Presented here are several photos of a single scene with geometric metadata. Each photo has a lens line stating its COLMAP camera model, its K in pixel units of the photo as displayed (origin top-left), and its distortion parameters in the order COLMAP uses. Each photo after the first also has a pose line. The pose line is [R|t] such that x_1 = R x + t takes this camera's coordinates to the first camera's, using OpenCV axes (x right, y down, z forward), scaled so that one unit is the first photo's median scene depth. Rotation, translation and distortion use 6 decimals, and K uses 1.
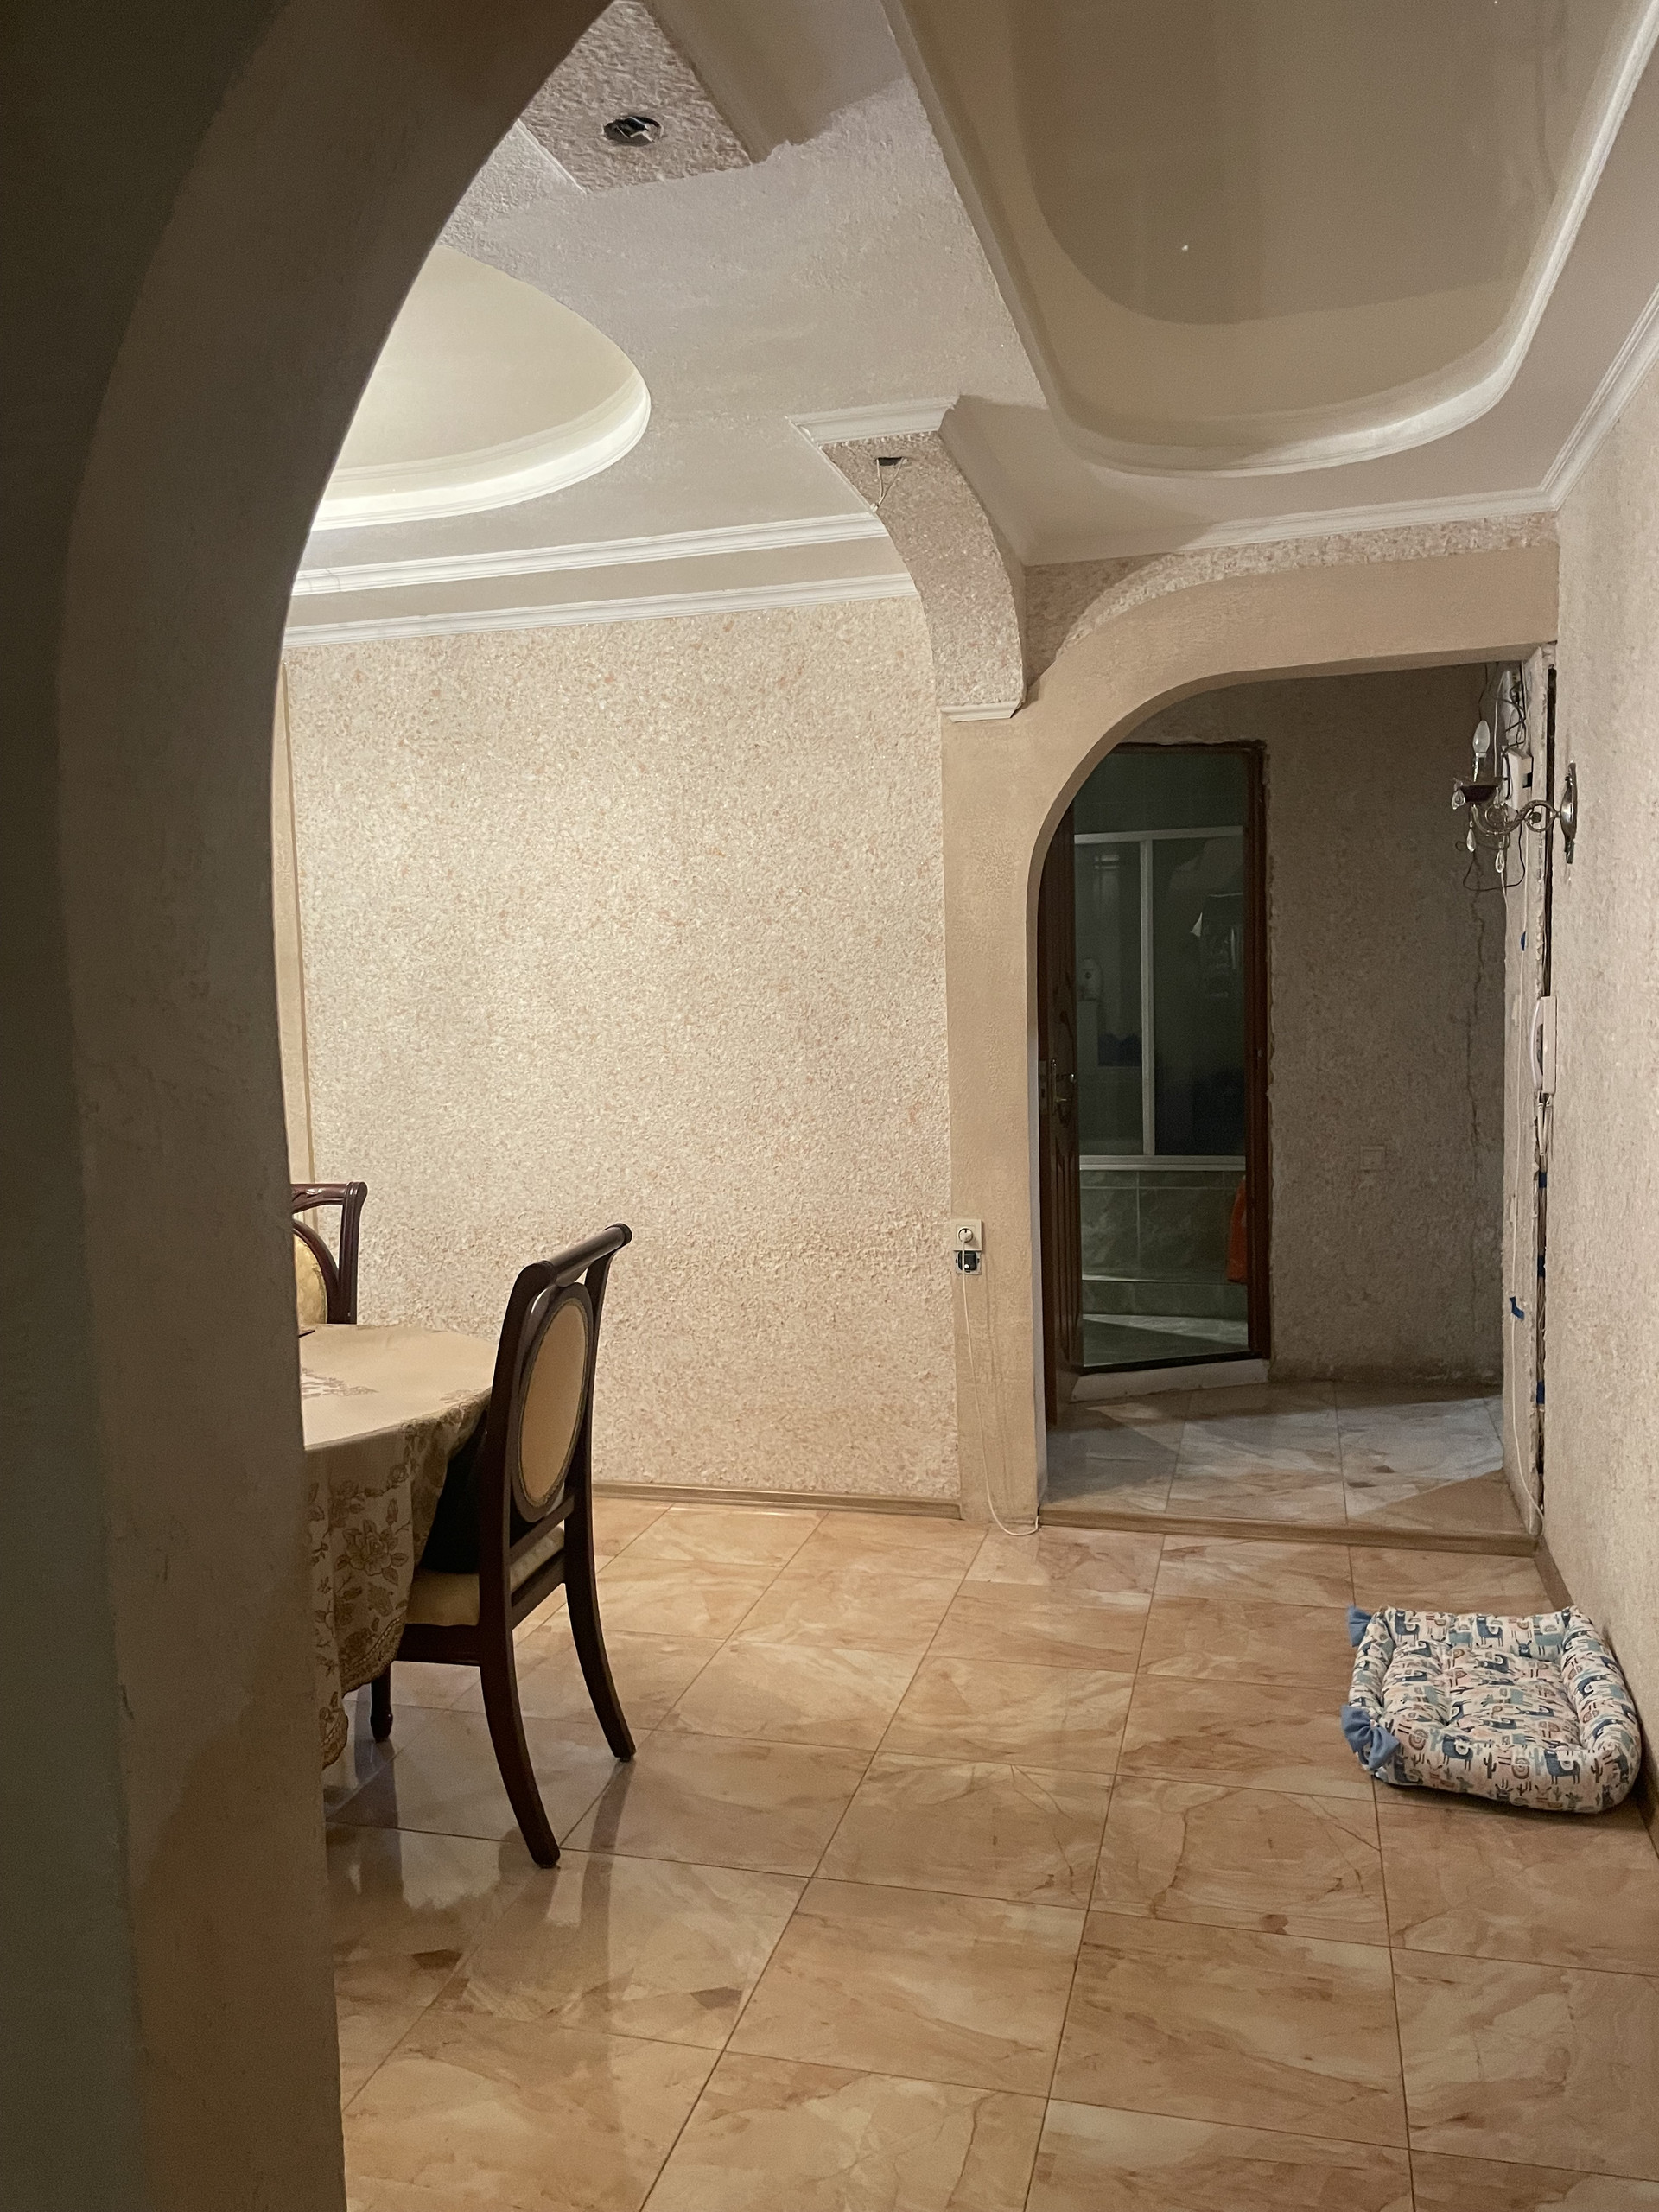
lens RADIAL K [[1726.2, 0, 843.4], [0, 1726.2, 1130.7], [0, 0, 1]] dist [0.124217, -0.179450]
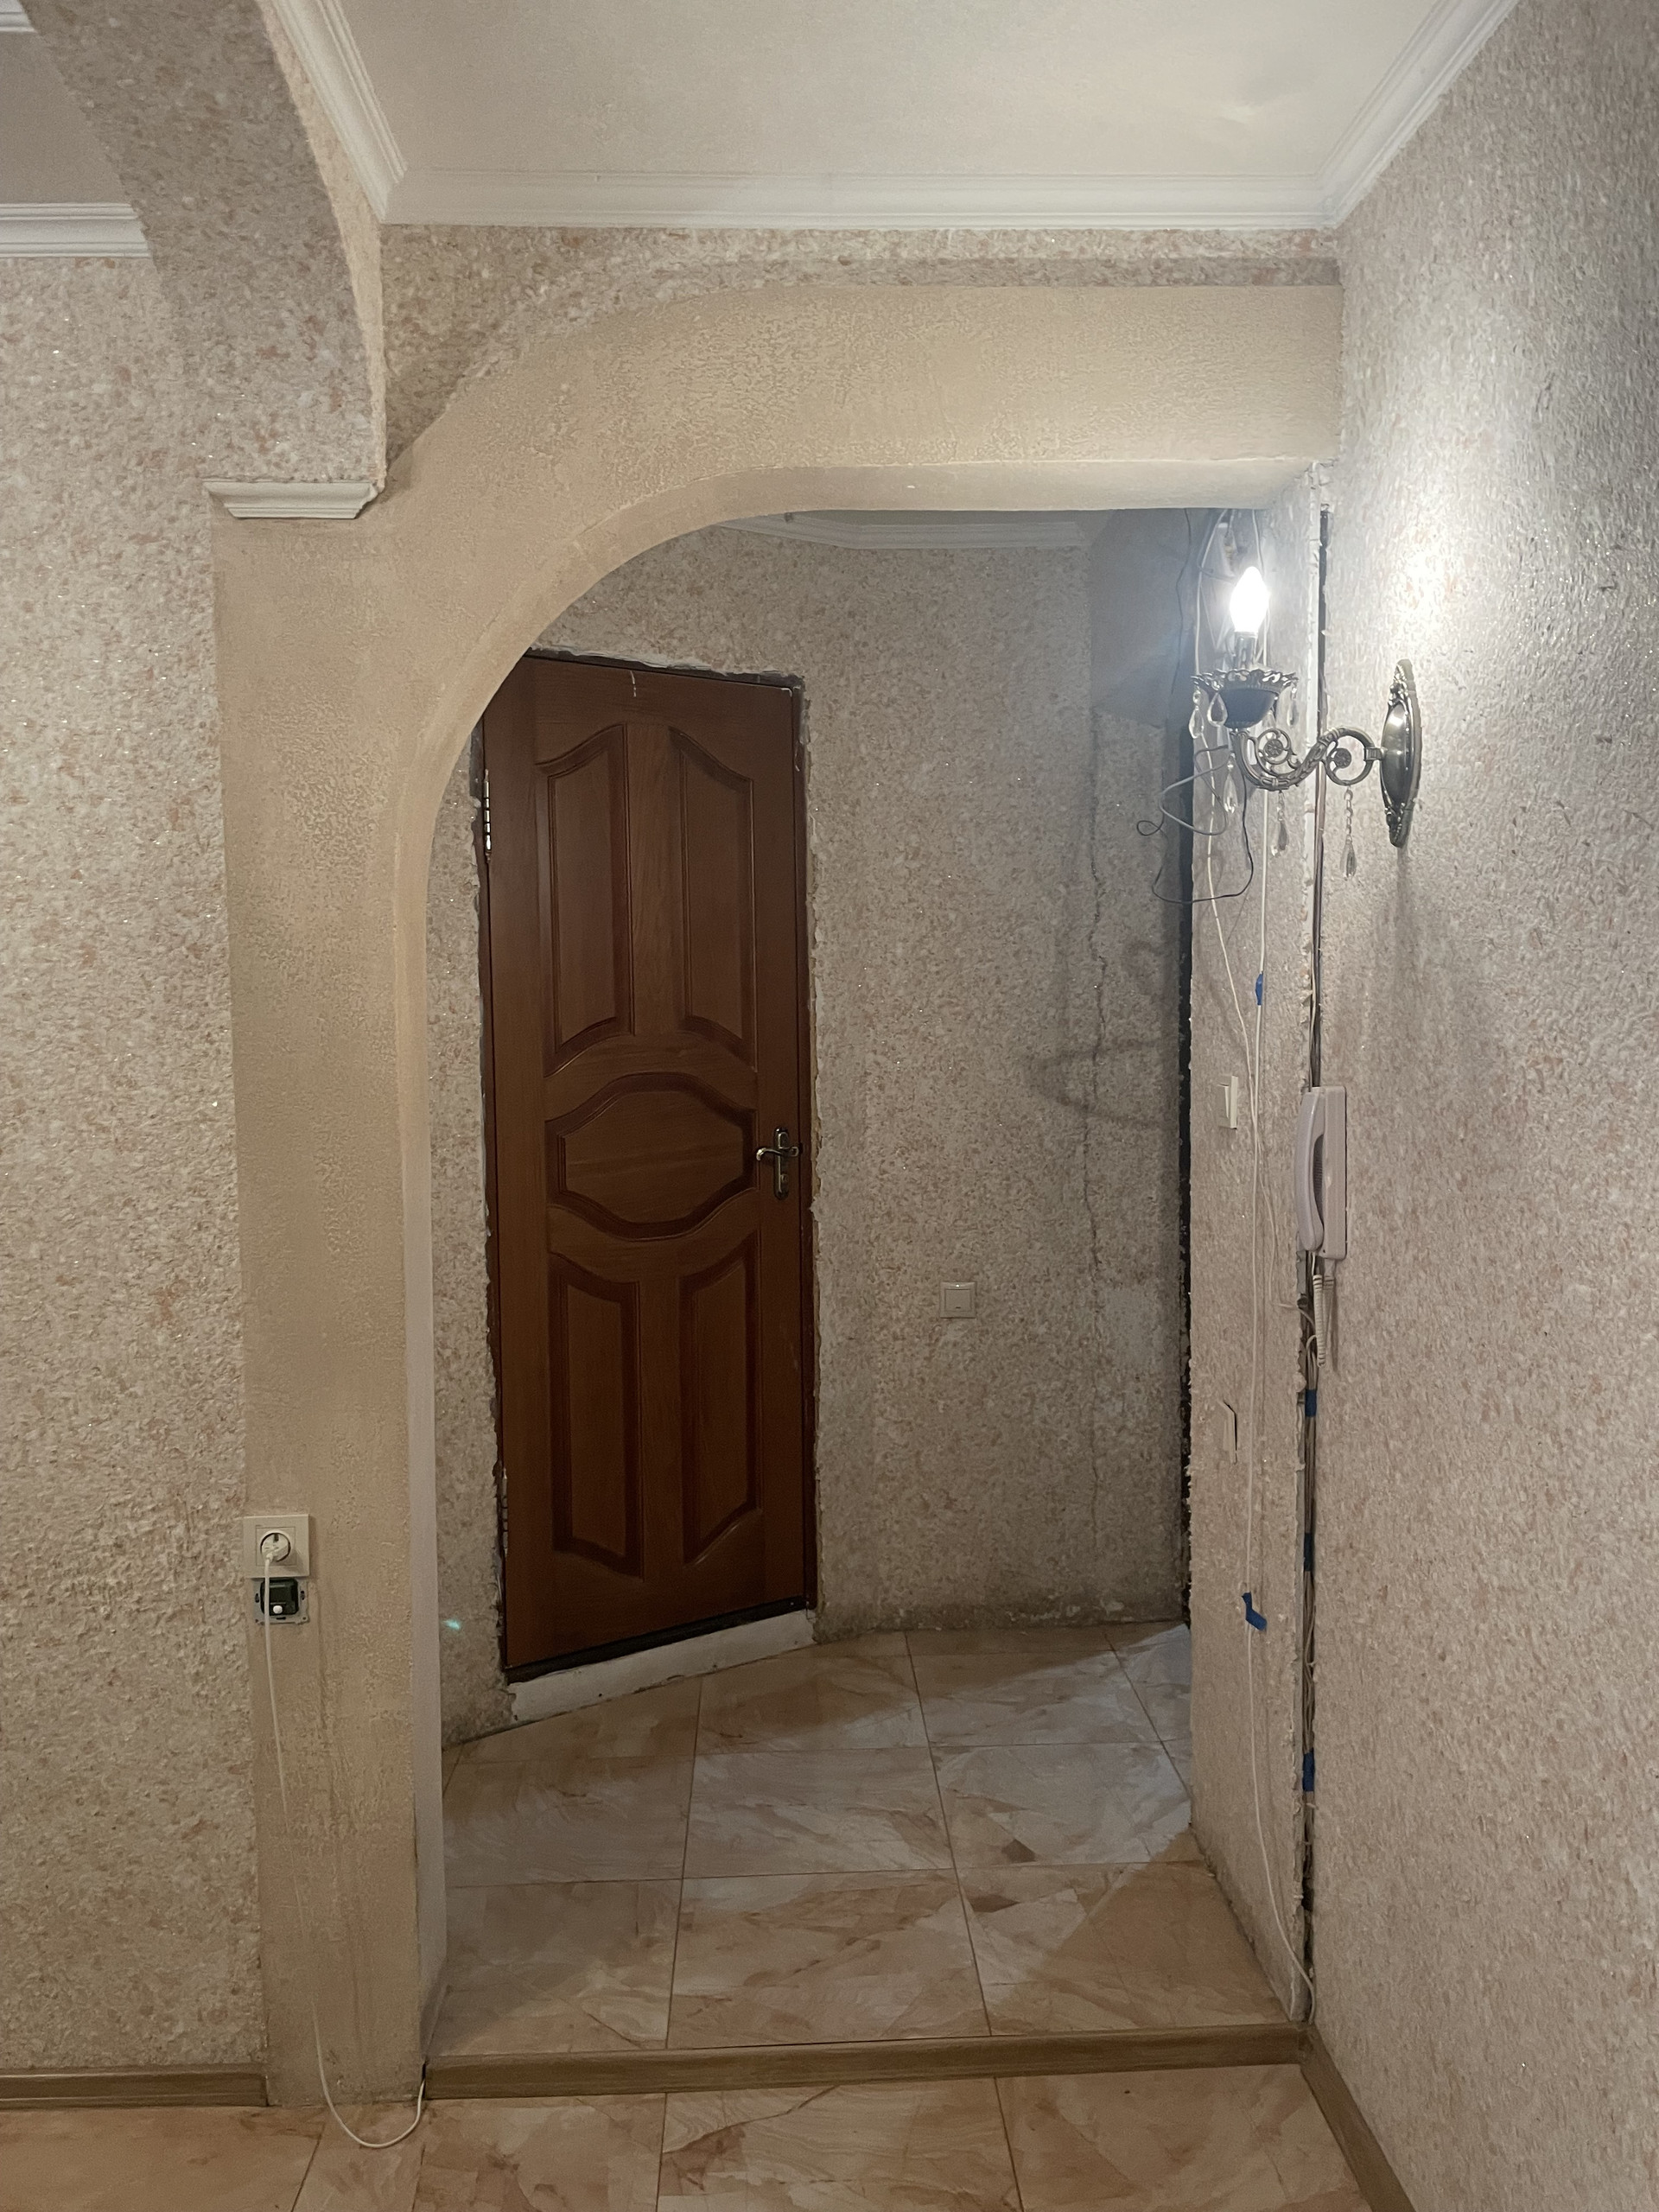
lens RADIAL K [[1726.2, 0, 843.4], [0, 1726.2, 1130.7], [0, 0, 1]] dist [0.124217, -0.179450]
pose [[0.956501, -0.002367, 0.291718, 0.078304], [0.008995, 0.999731, -0.021379, -0.046221], [-0.291589, 0.023073, 0.956265, 0.454056]]
